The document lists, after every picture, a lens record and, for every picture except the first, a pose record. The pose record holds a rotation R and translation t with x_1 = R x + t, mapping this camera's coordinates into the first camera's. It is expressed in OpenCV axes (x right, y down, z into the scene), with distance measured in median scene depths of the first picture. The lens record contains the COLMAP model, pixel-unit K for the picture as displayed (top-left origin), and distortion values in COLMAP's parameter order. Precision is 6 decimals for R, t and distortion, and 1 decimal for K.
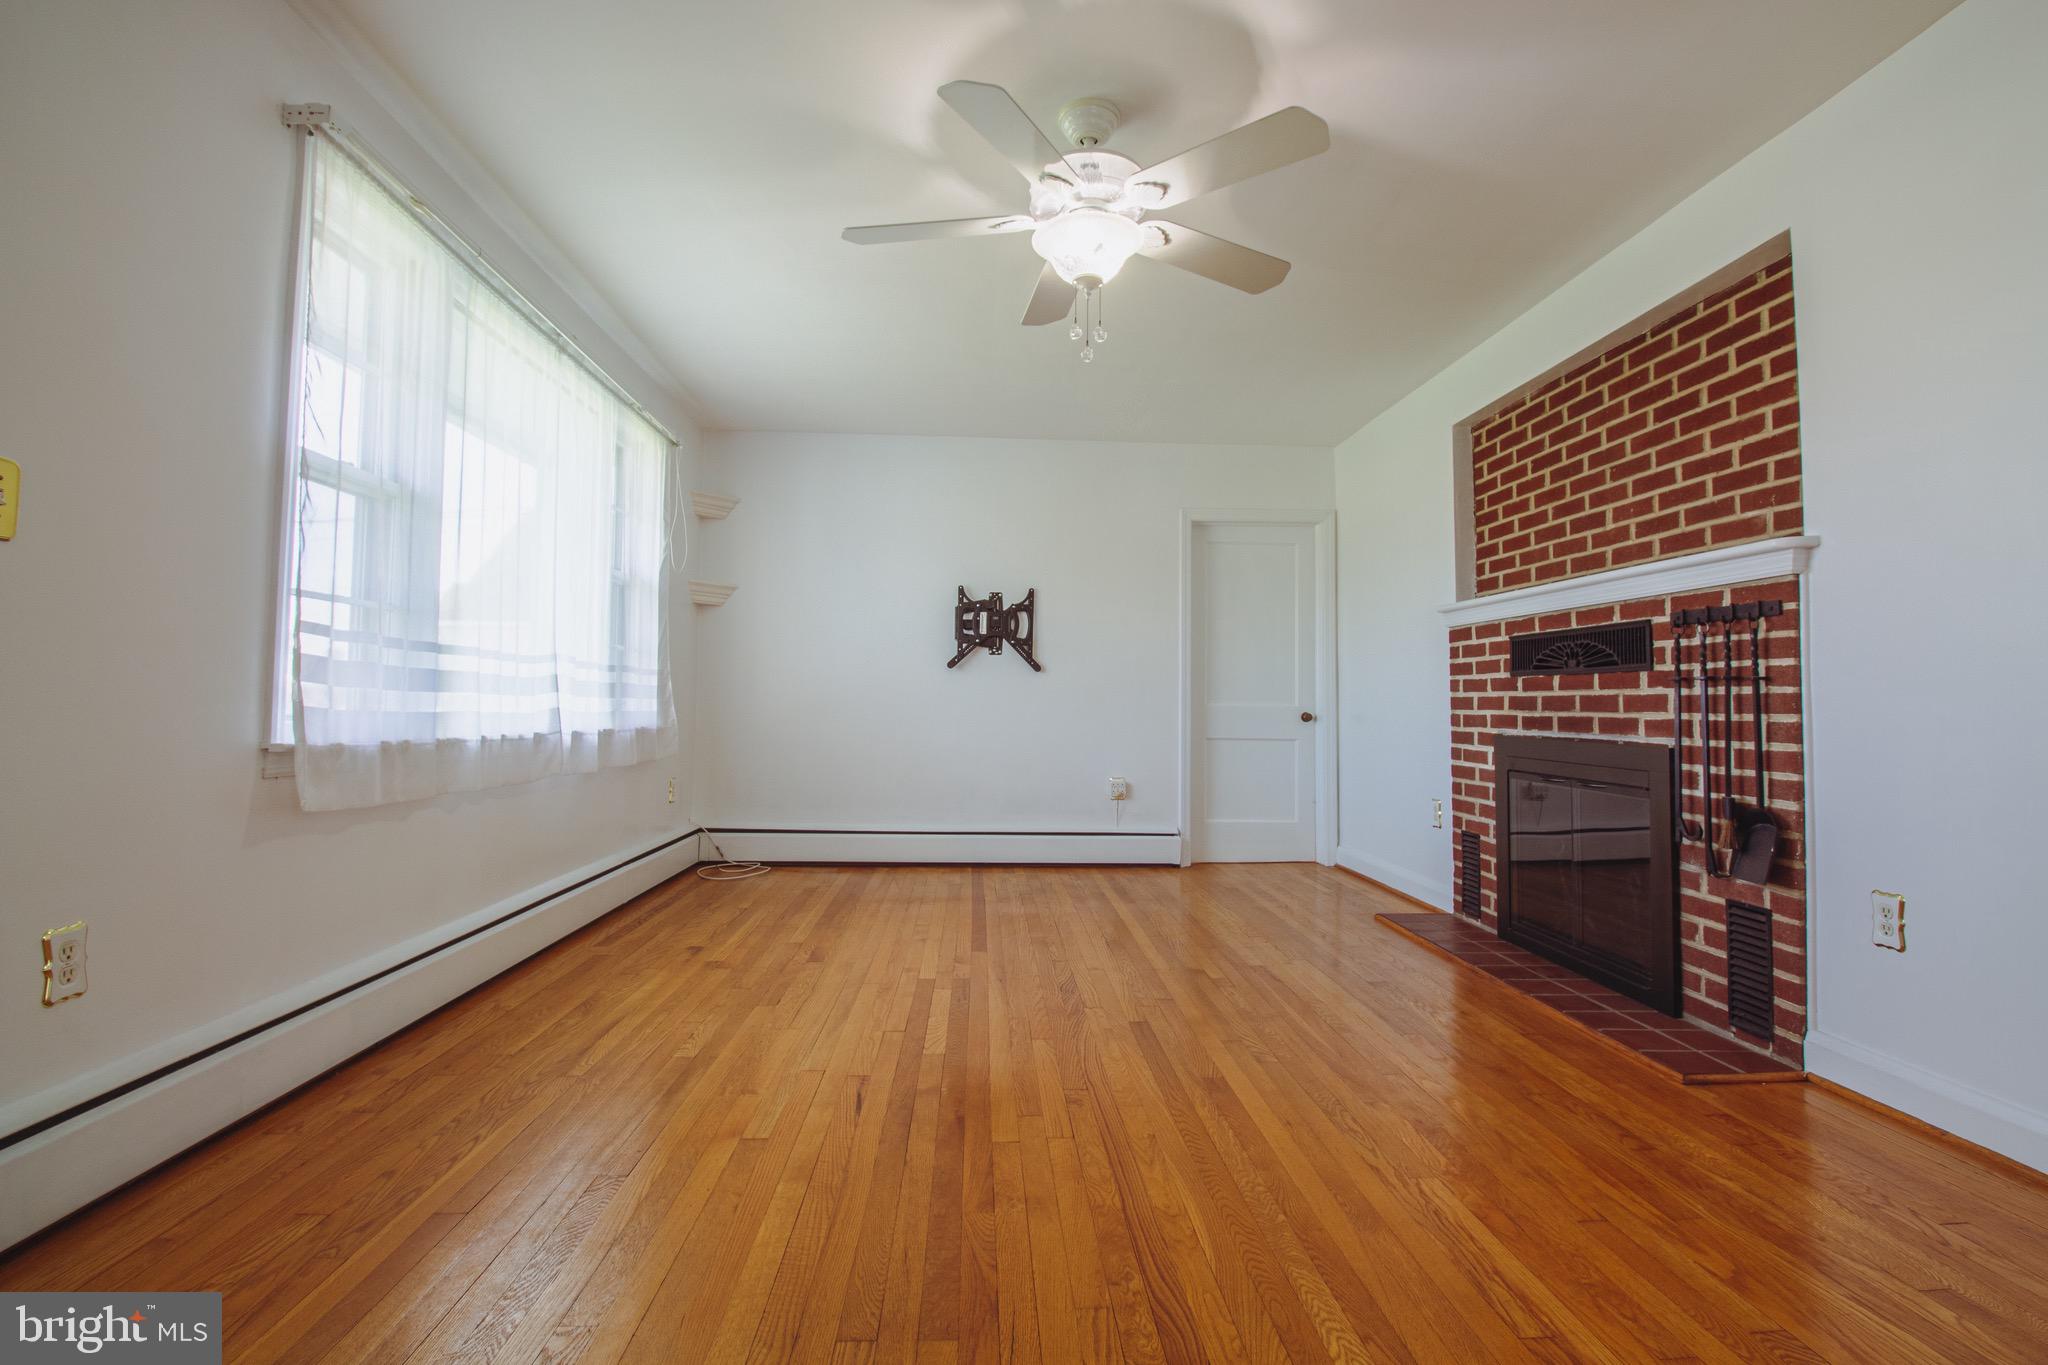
lens RADIAL K [[957.1, 0, 1023.3], [0, 957.1, 654.1], [0, 0, 1]] dist [0.008212, -0.018428]
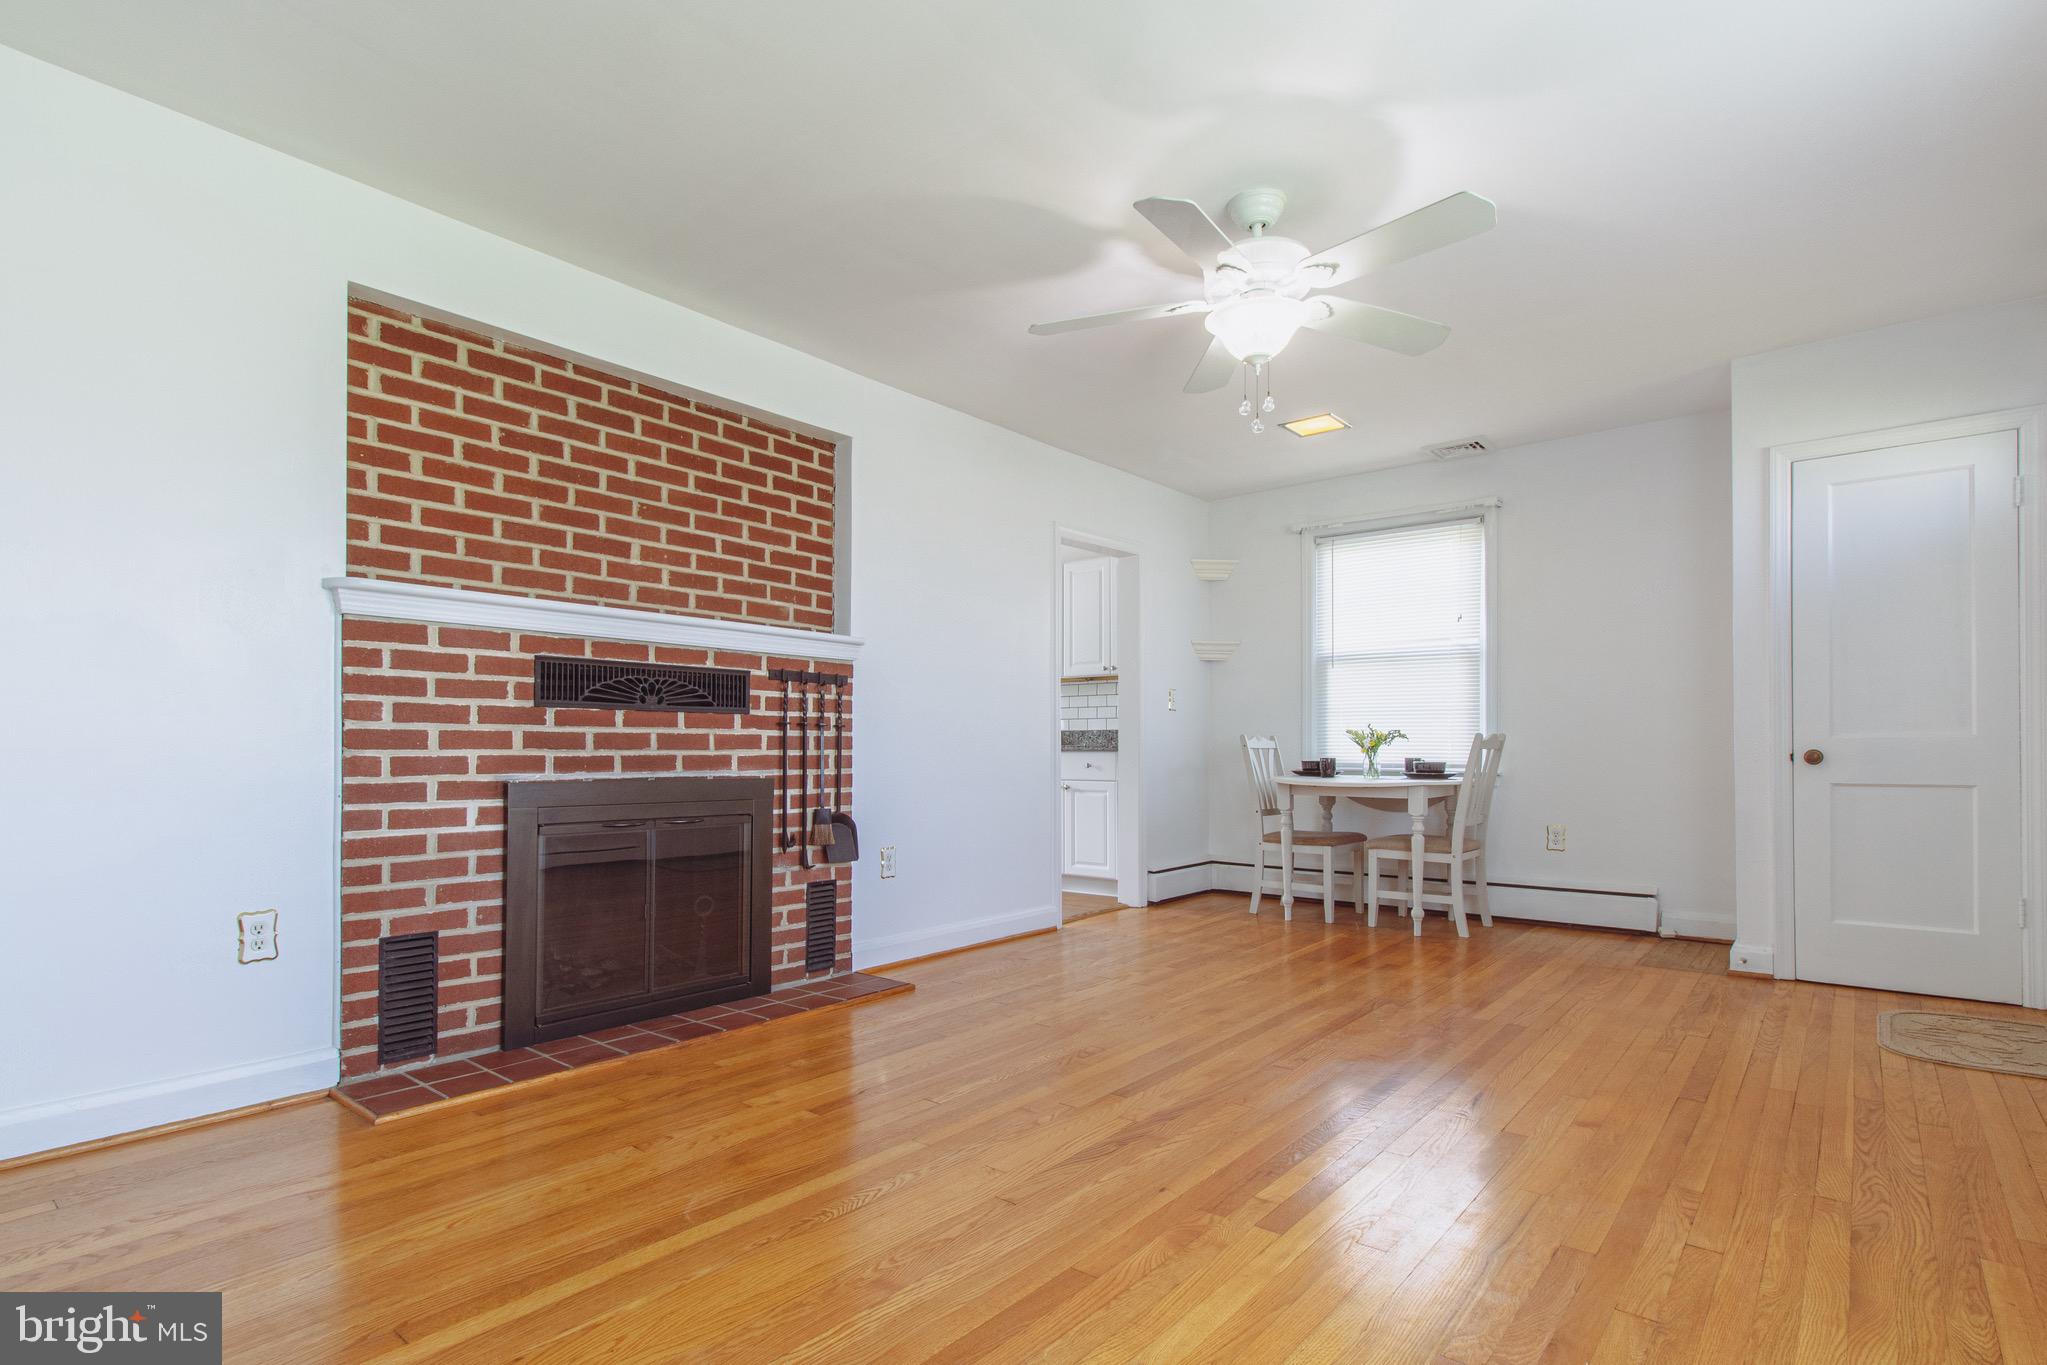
lens RADIAL K [[967.3, 0, 1021.7], [0, 967.3, 746.4], [0, 0, 1]] dist [0.000556, 0.000039]
pose [[-0.728751, -0.005310, 0.684758, -0.377863], [-0.041129, 0.998504, -0.036029, 0.080004], [-0.683543, -0.054420, -0.727879, 1.523688]]
